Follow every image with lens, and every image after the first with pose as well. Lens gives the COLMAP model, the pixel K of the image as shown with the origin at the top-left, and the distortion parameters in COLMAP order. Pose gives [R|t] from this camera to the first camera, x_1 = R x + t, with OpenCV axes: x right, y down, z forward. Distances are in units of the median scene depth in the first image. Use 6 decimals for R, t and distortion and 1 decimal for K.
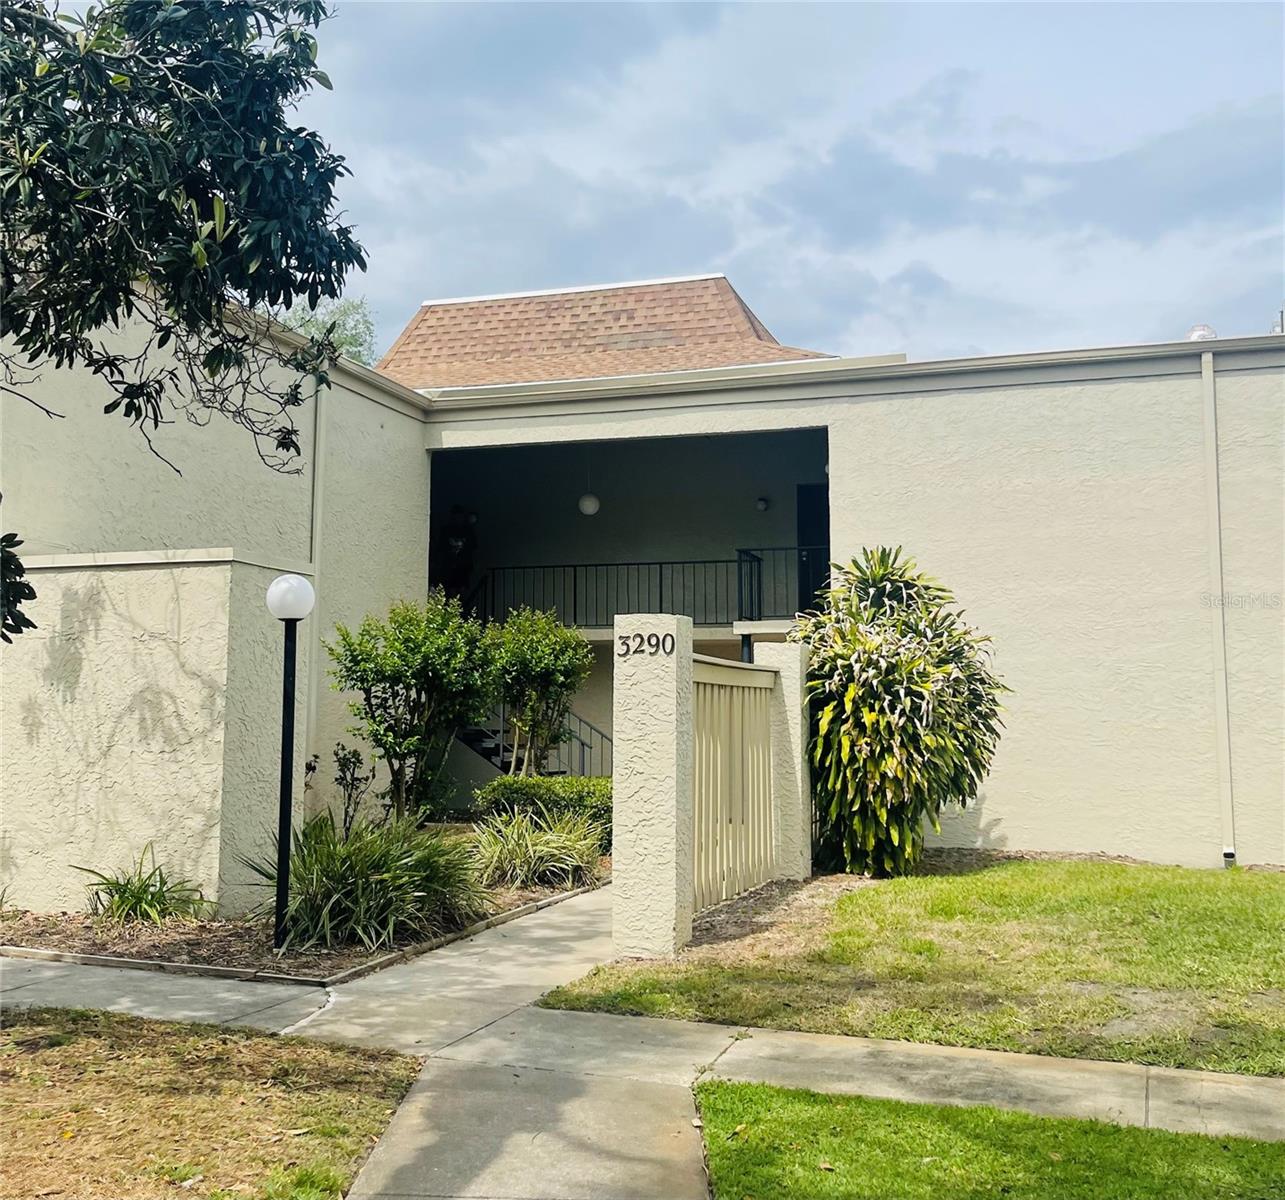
lens RADIAL K [[1493.3, 0, 549.8], [0, 1493.3, 545.2], [0, 0, 1]] dist [0.151790, -0.521371]
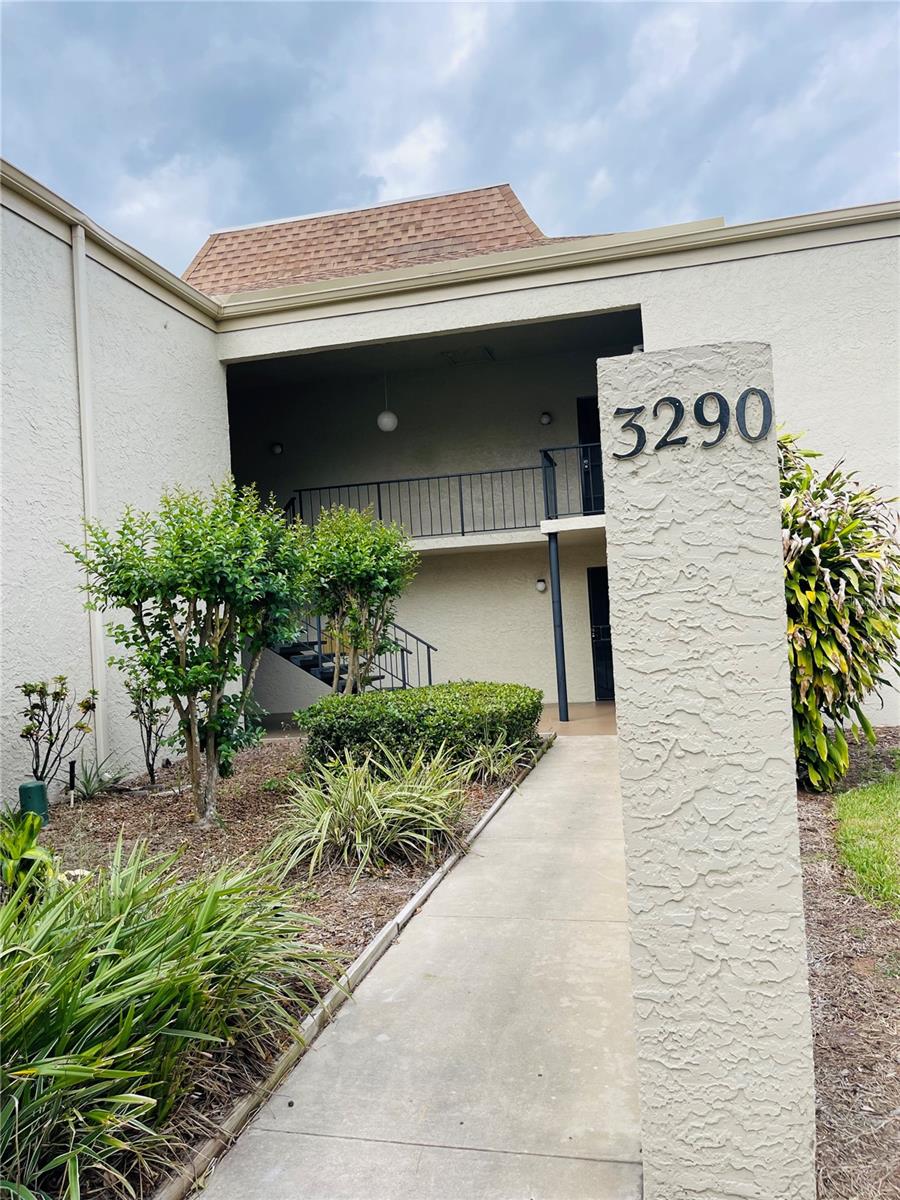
lens RADIAL K [[913.1, 0, 450.0], [0, 913.1, 600.0], [0, 0, 1]] dist [0.039469, -0.035494]
pose [[0.991206, -0.064770, 0.115397, -0.017567], [0.054138, 0.994193, 0.093000, 0.055579], [-0.120751, -0.085935, 0.988956, 0.495940]]
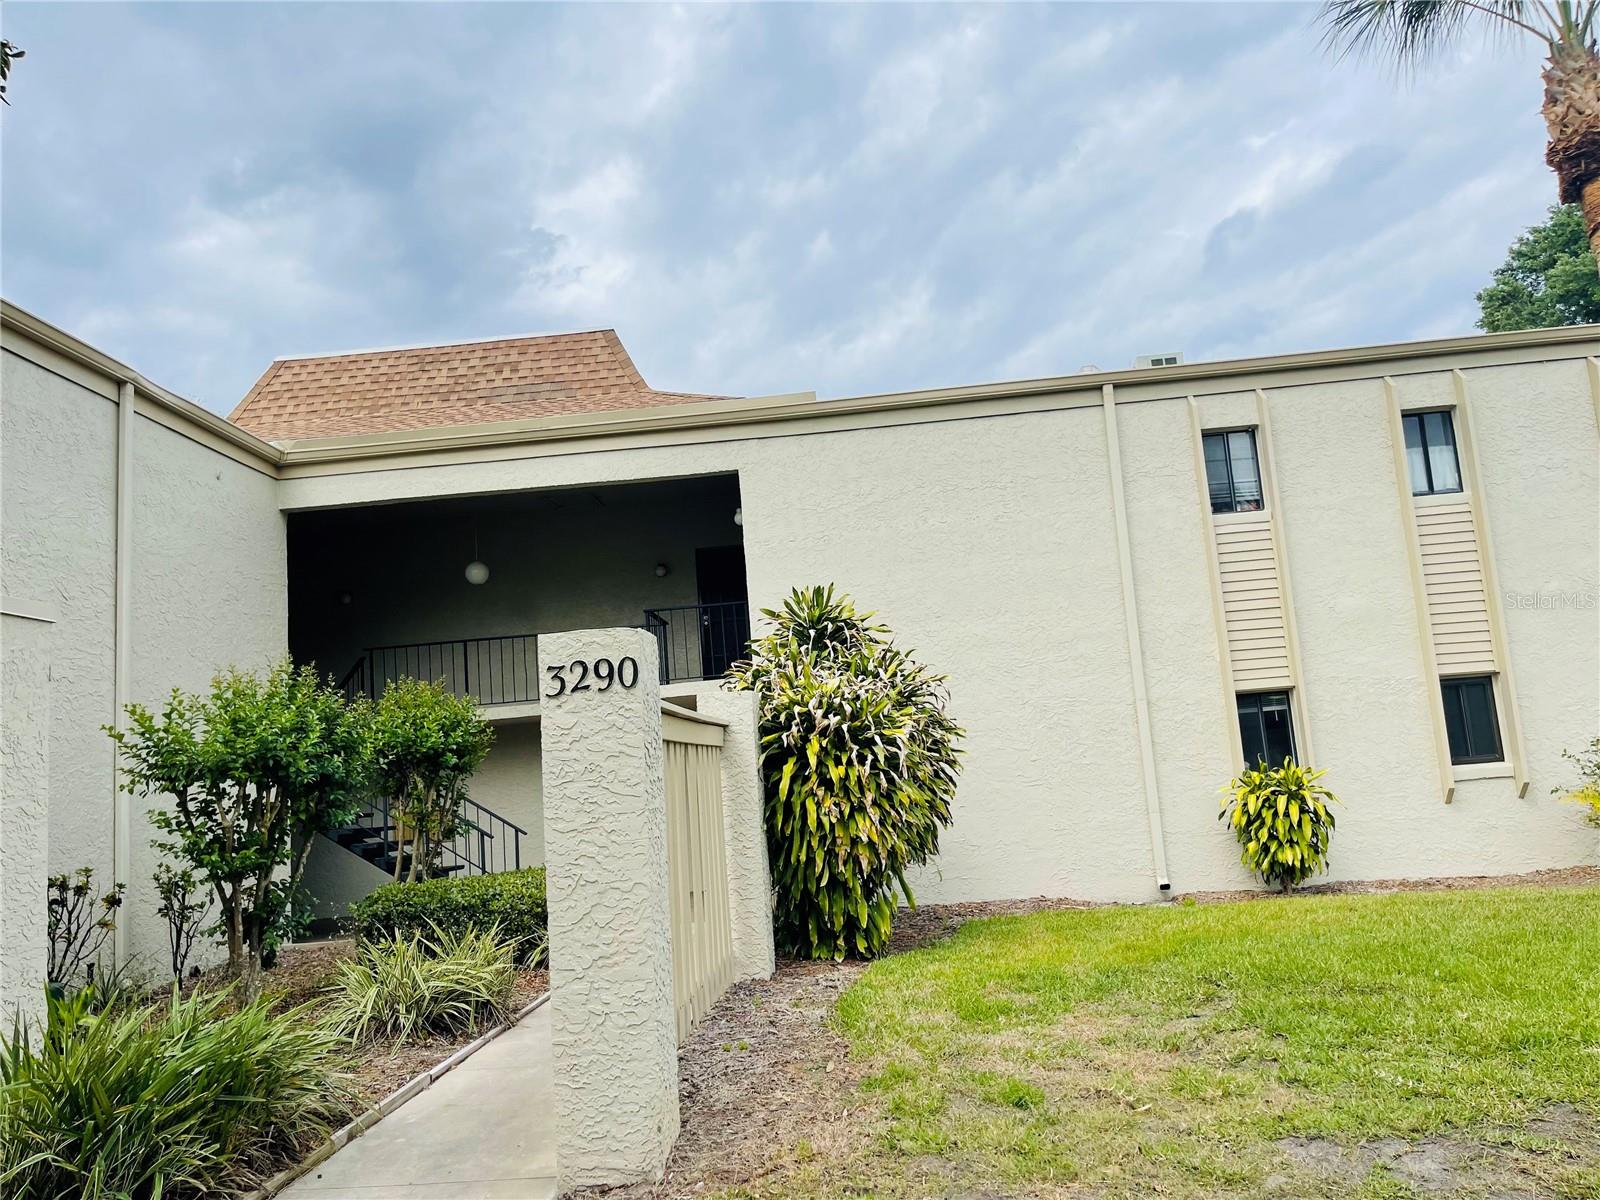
lens RADIAL K [[1217.4, 0, 799.1], [0, 1217.4, 610.1], [0, 0, 1]] dist [0.039469, -0.035494]
pose [[0.957969, -0.040674, 0.283975, 0.002078], [0.050382, 0.998366, -0.026965, 0.036453], [-0.282415, 0.040139, 0.958452, 0.309486]]
